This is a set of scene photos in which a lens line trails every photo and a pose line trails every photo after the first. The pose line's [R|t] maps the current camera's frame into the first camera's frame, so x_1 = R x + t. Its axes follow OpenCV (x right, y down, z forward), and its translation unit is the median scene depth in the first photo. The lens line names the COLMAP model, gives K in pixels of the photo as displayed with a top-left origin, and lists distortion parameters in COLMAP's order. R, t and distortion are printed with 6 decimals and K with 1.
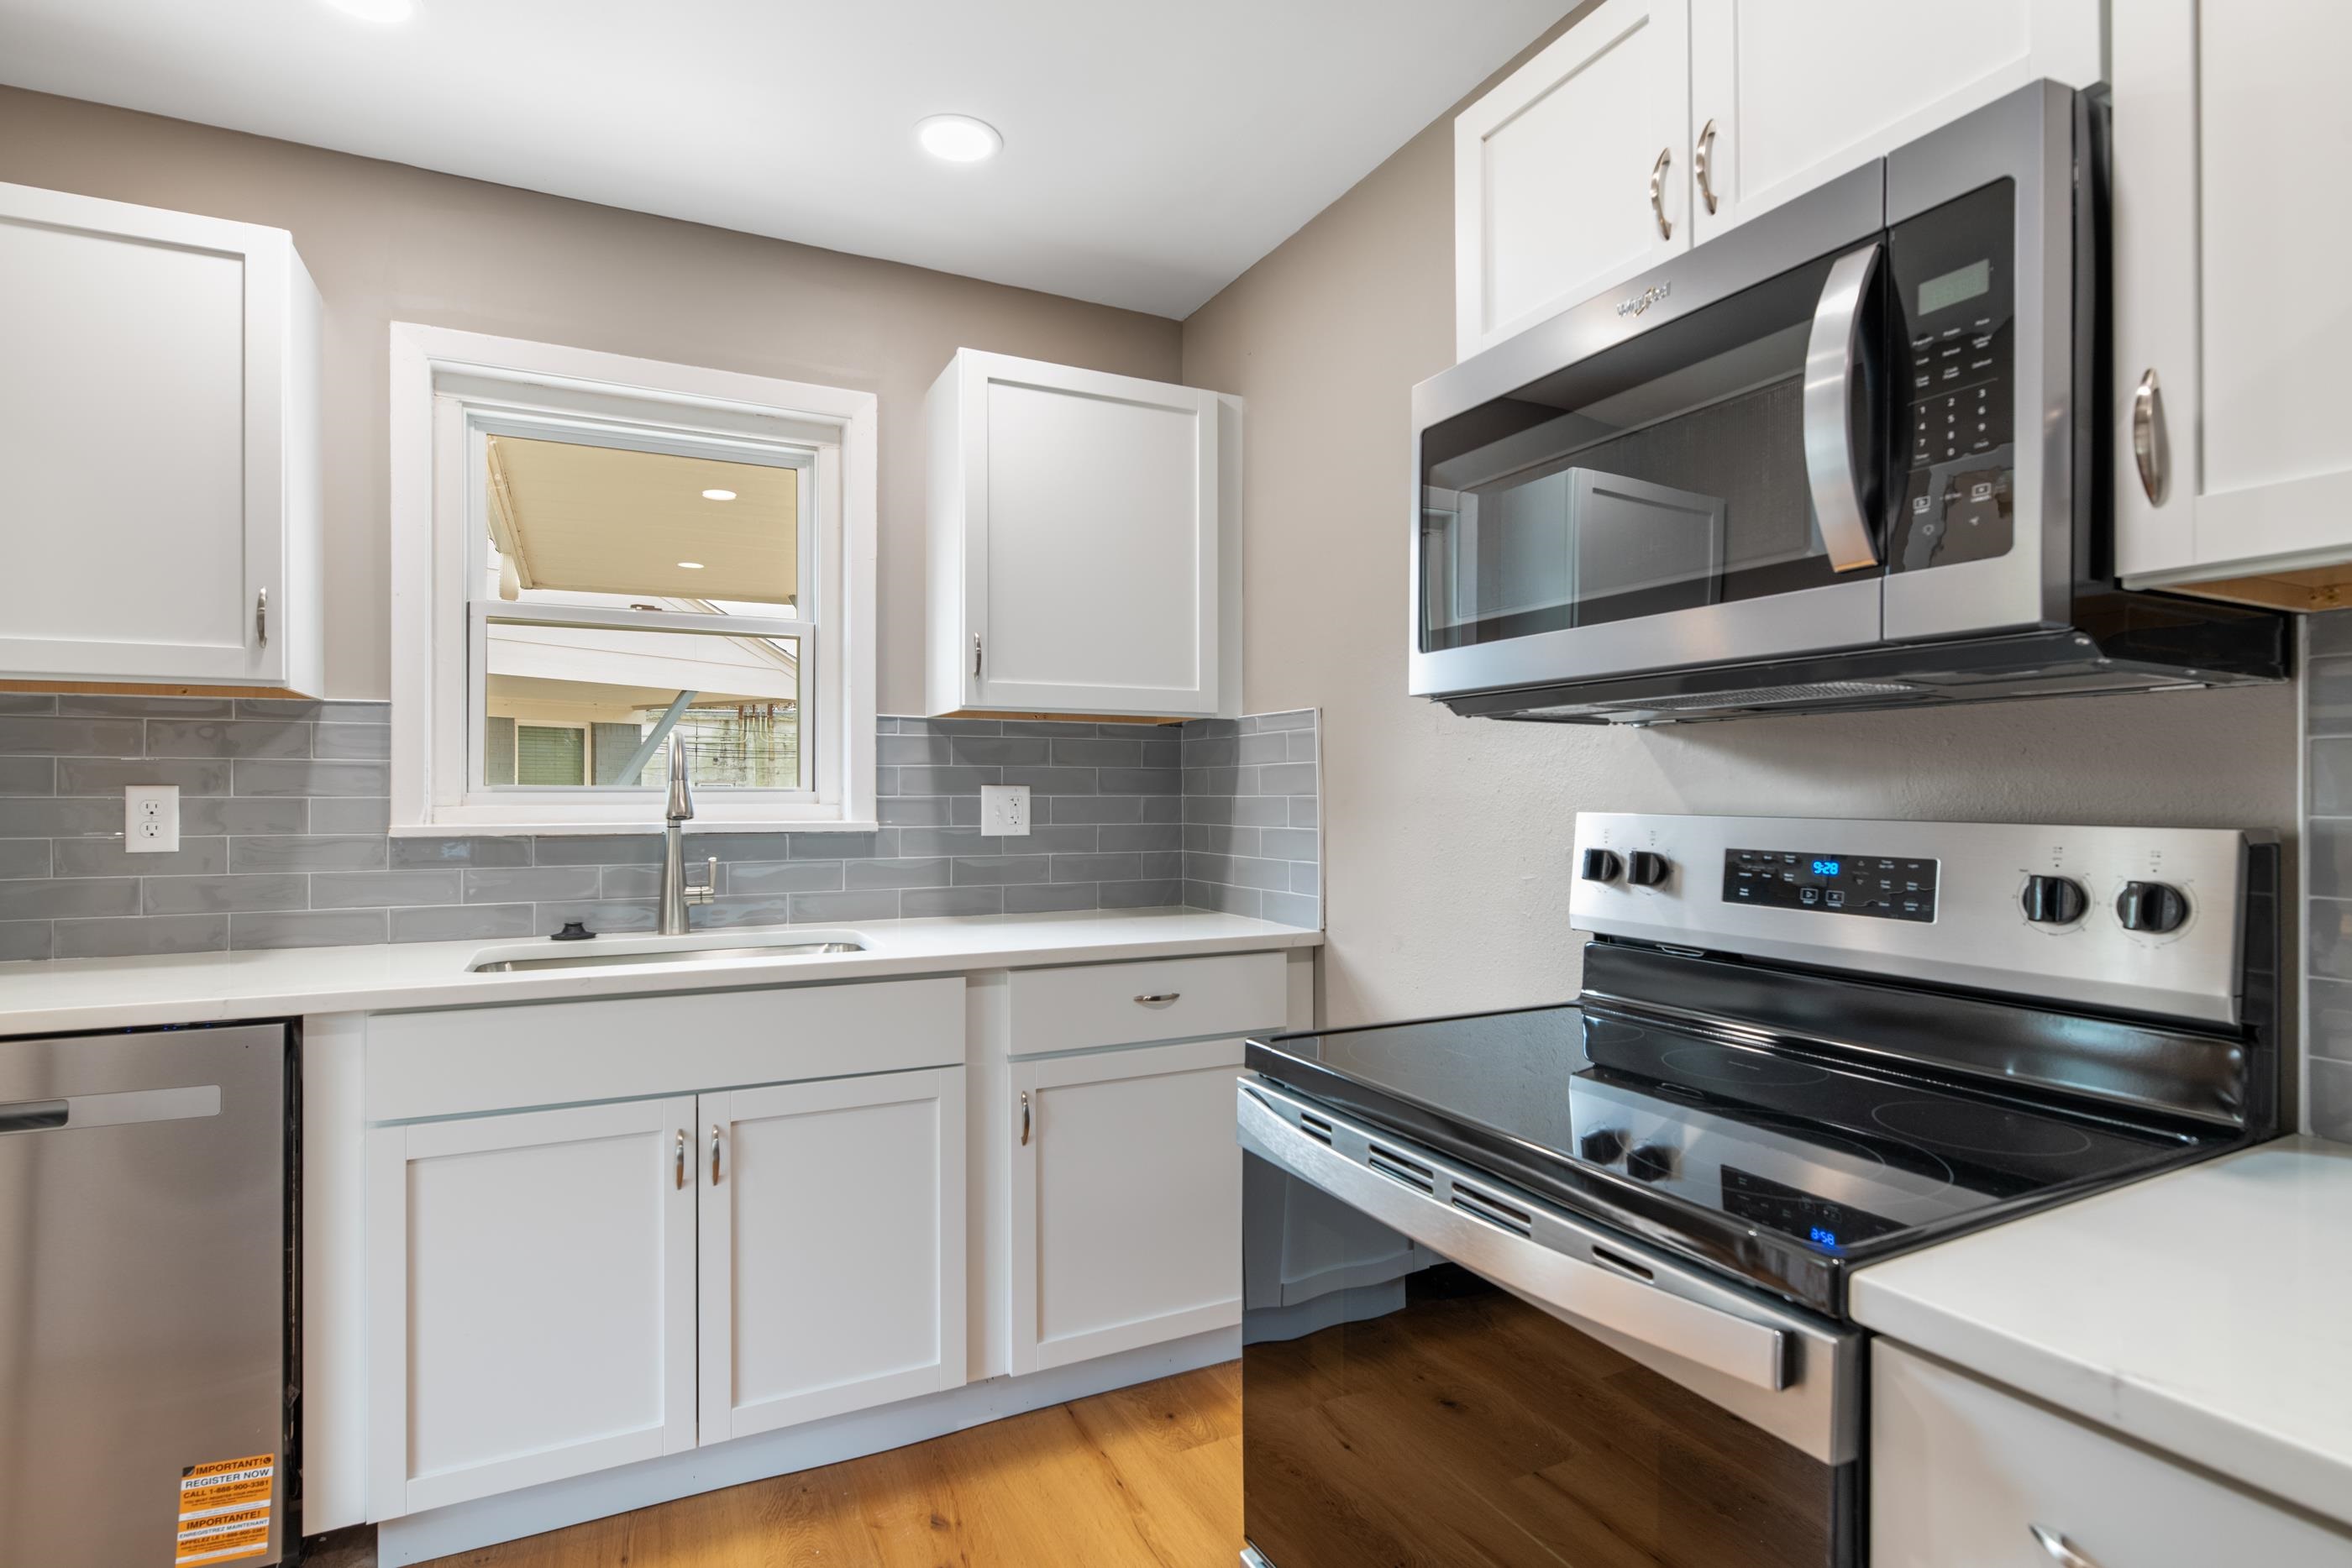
lens RADIAL K [[1203.2, 0, 1178.4], [0, 1203.2, 794.7], [0, 0, 1]] dist [-0.015321, -0.000316]
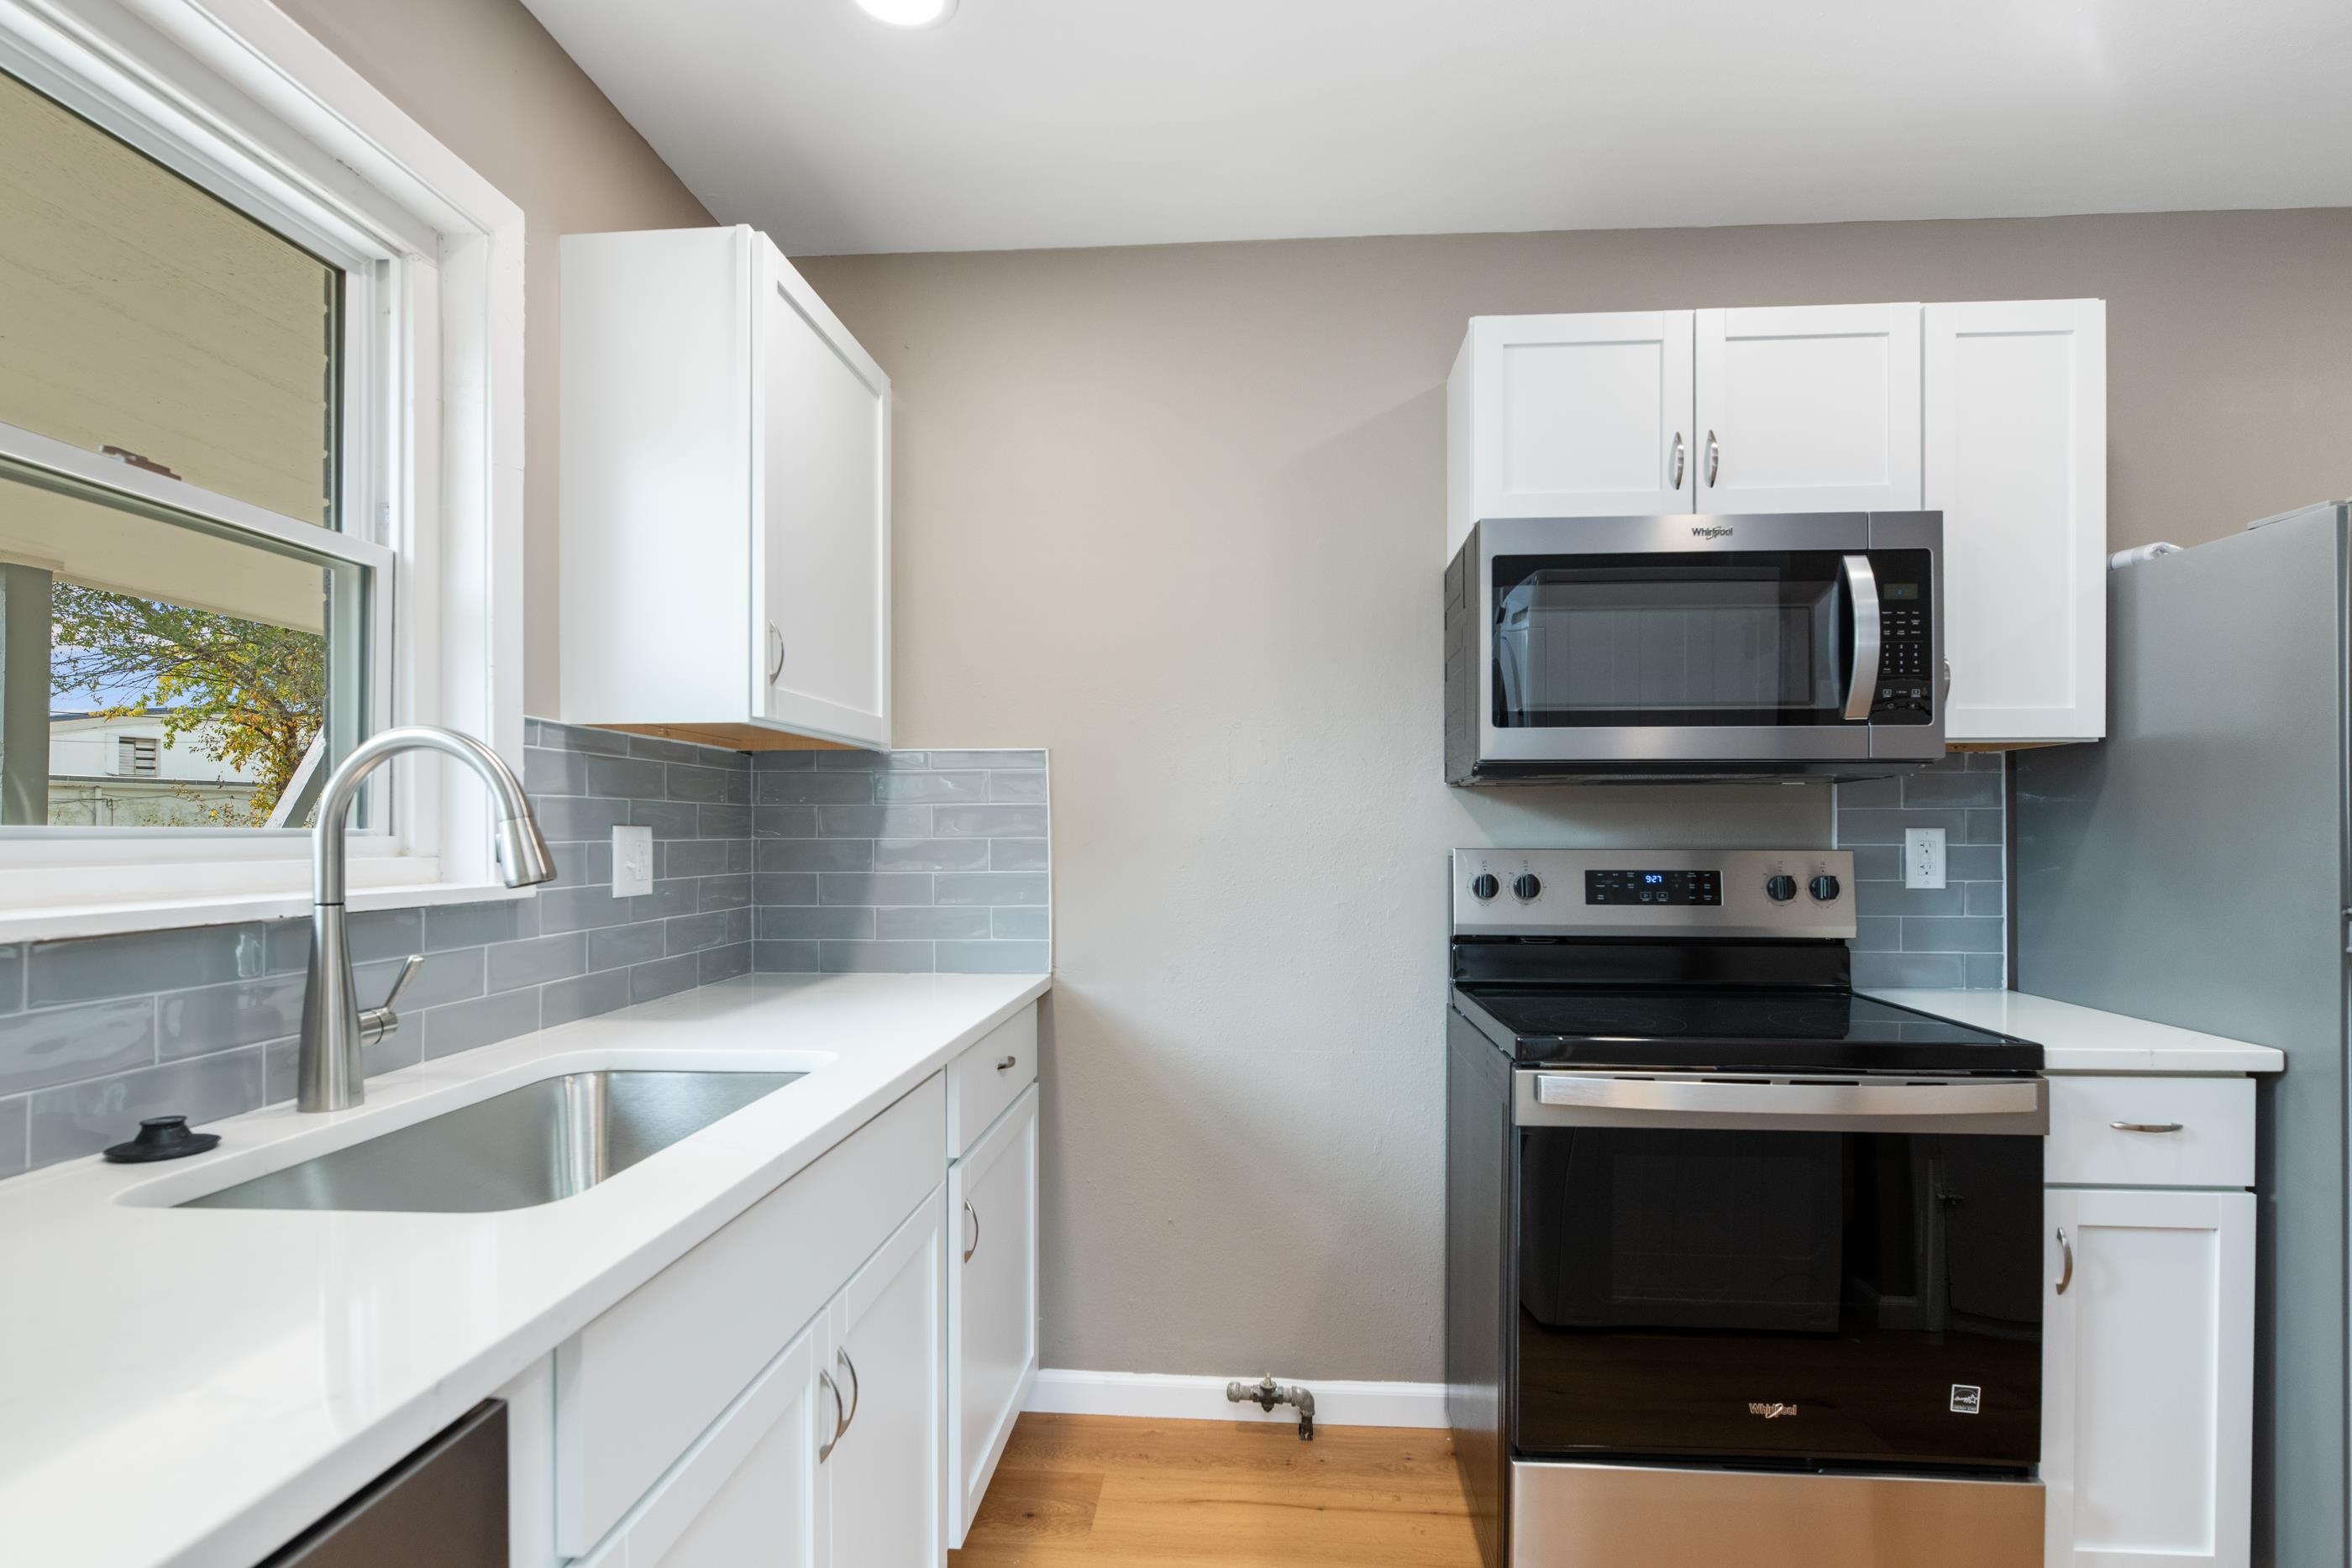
lens RADIAL K [[1203.2, 0, 1208.0], [0, 1203.2, 840.1], [0, 0, 1]] dist [-0.015321, -0.000316]
pose [[0.483433, -0.008269, 0.875343, -0.711873], [0.002724, 0.999965, 0.007942, -0.004719], [-0.875377, -0.001455, 0.483438, 0.423078]]
